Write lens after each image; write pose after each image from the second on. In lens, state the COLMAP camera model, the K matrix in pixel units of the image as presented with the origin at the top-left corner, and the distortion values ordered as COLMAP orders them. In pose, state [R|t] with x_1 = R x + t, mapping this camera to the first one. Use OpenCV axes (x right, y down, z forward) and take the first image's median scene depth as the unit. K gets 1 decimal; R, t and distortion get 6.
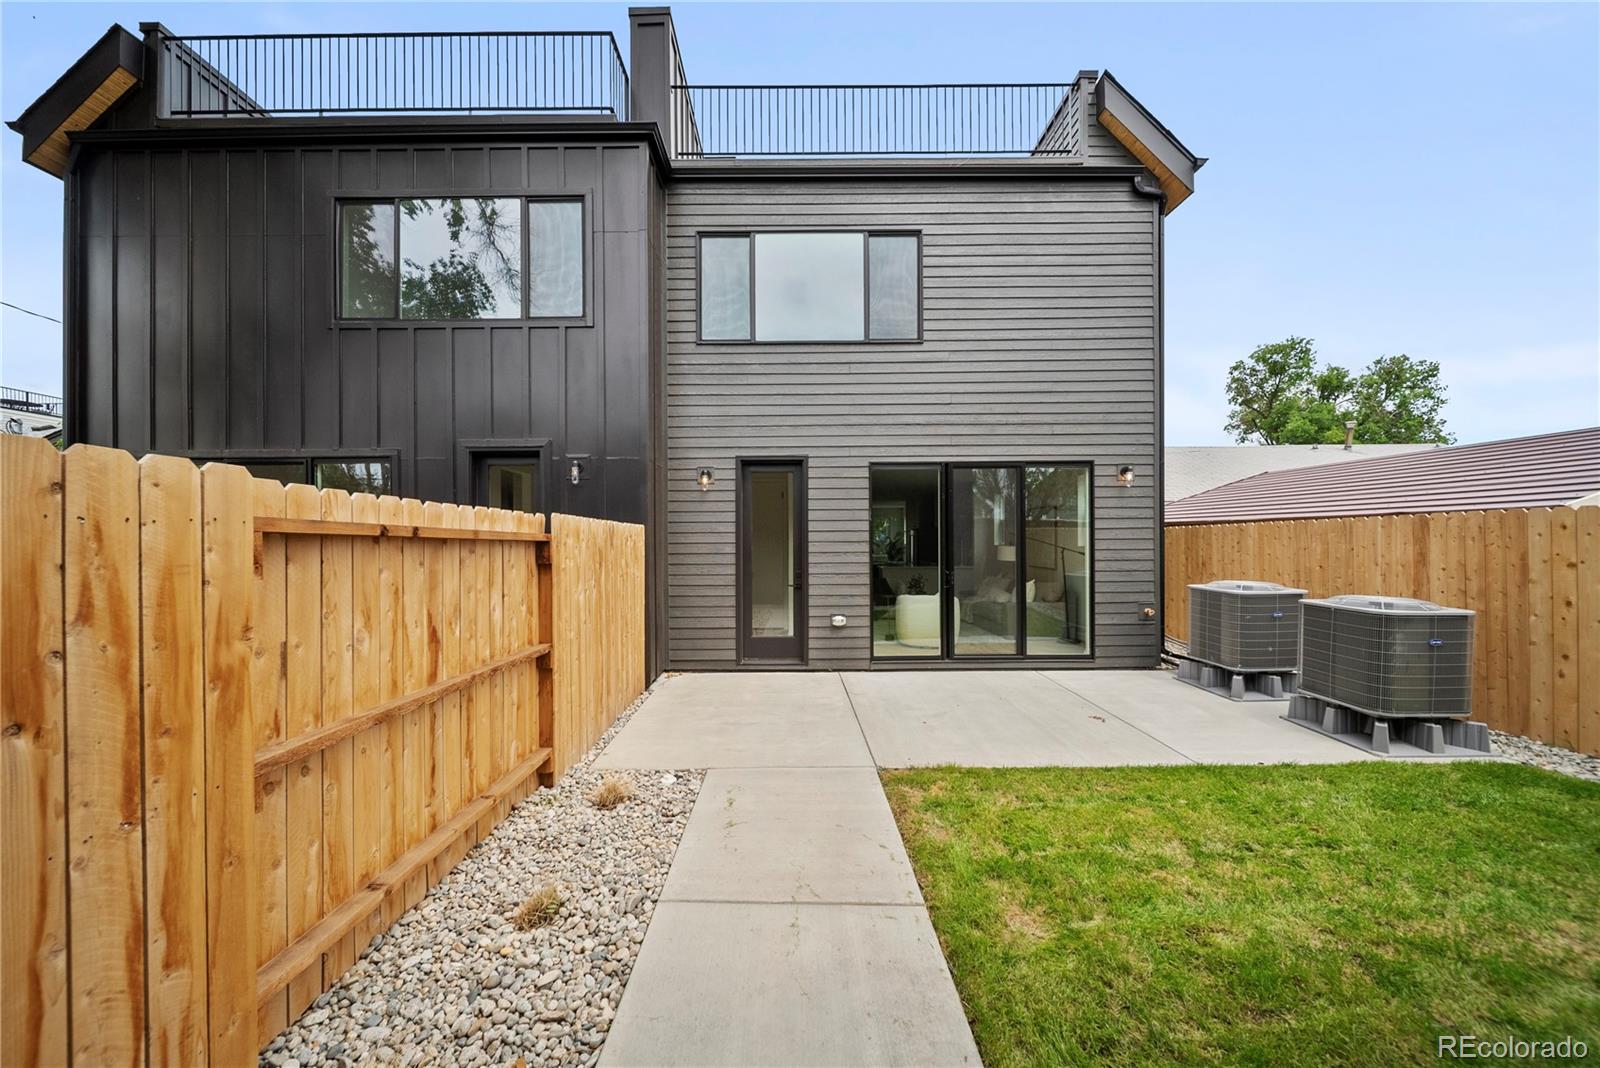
lens RADIAL K [[564.4, 0, 793.8], [0, 564.4, 526.9], [0, 0, 1]] dist [0.009969, -0.007035]
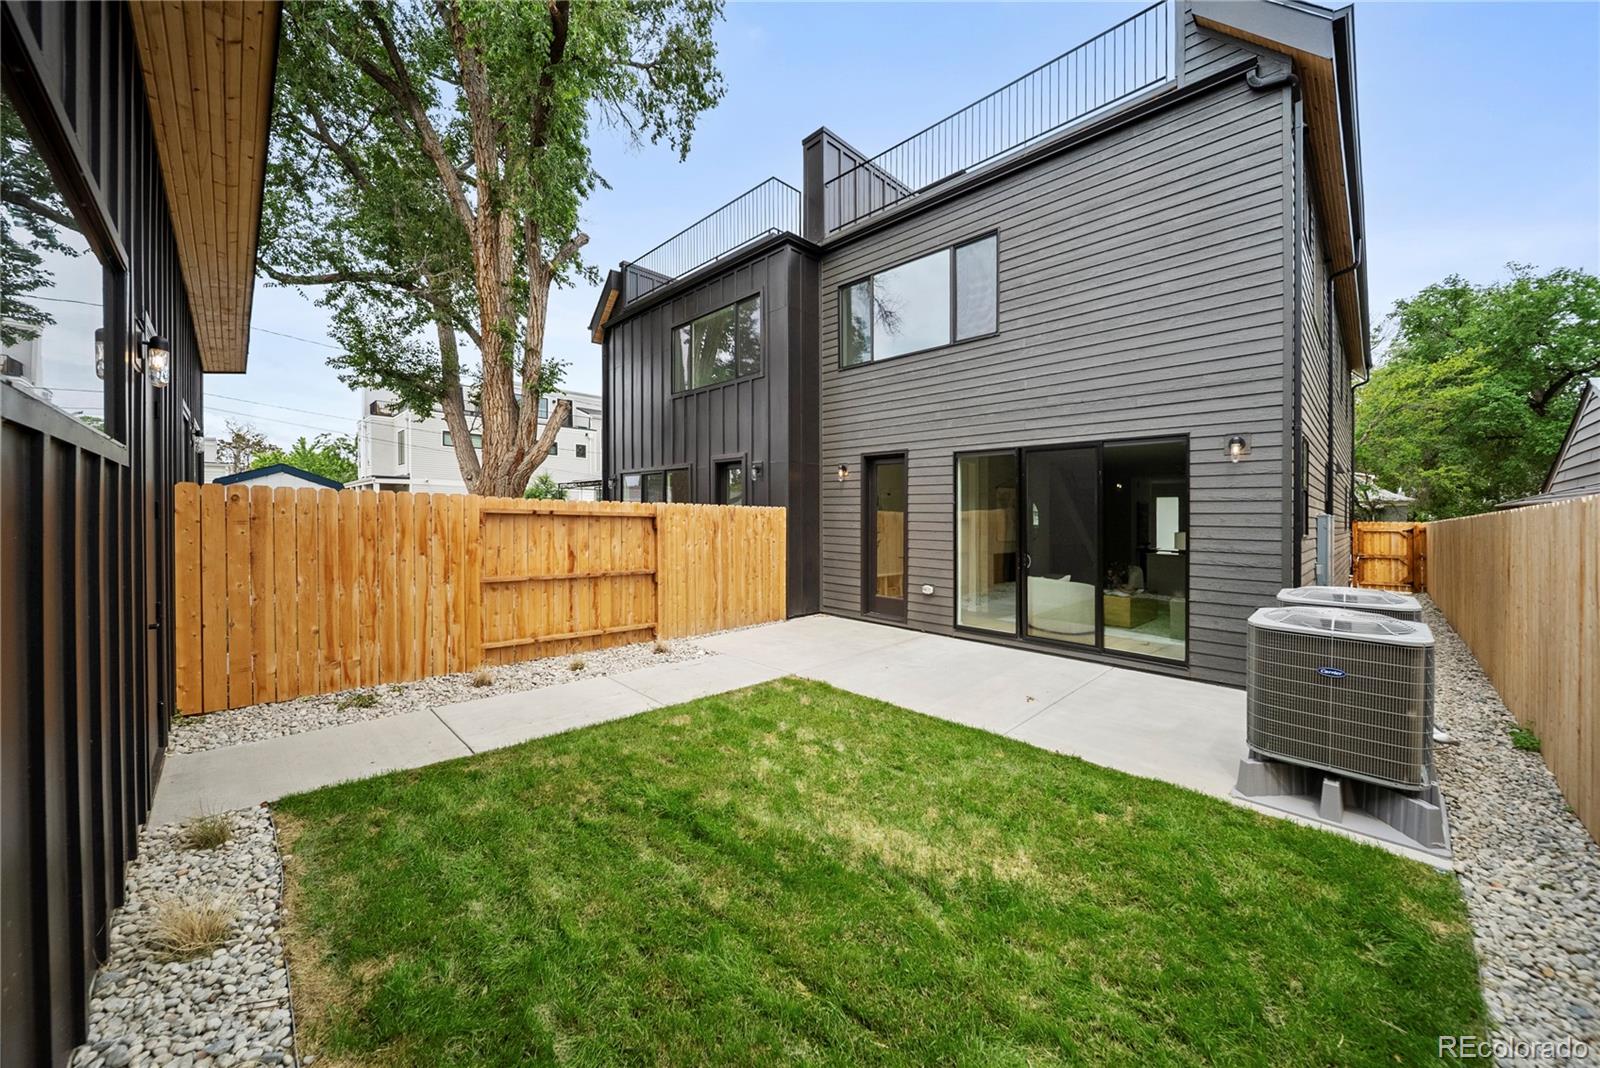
lens RADIAL K [[576.4, 0, 798.7], [0, 576.4, 510.2], [0, 0, 1]] dist [-0.001542, -0.000135]
pose [[0.698896, 0.008830, -0.715169, 0.743635], [0.000325, 0.999920, 0.012663, -0.012821], [0.715223, -0.009083, 0.698837, -0.021748]]
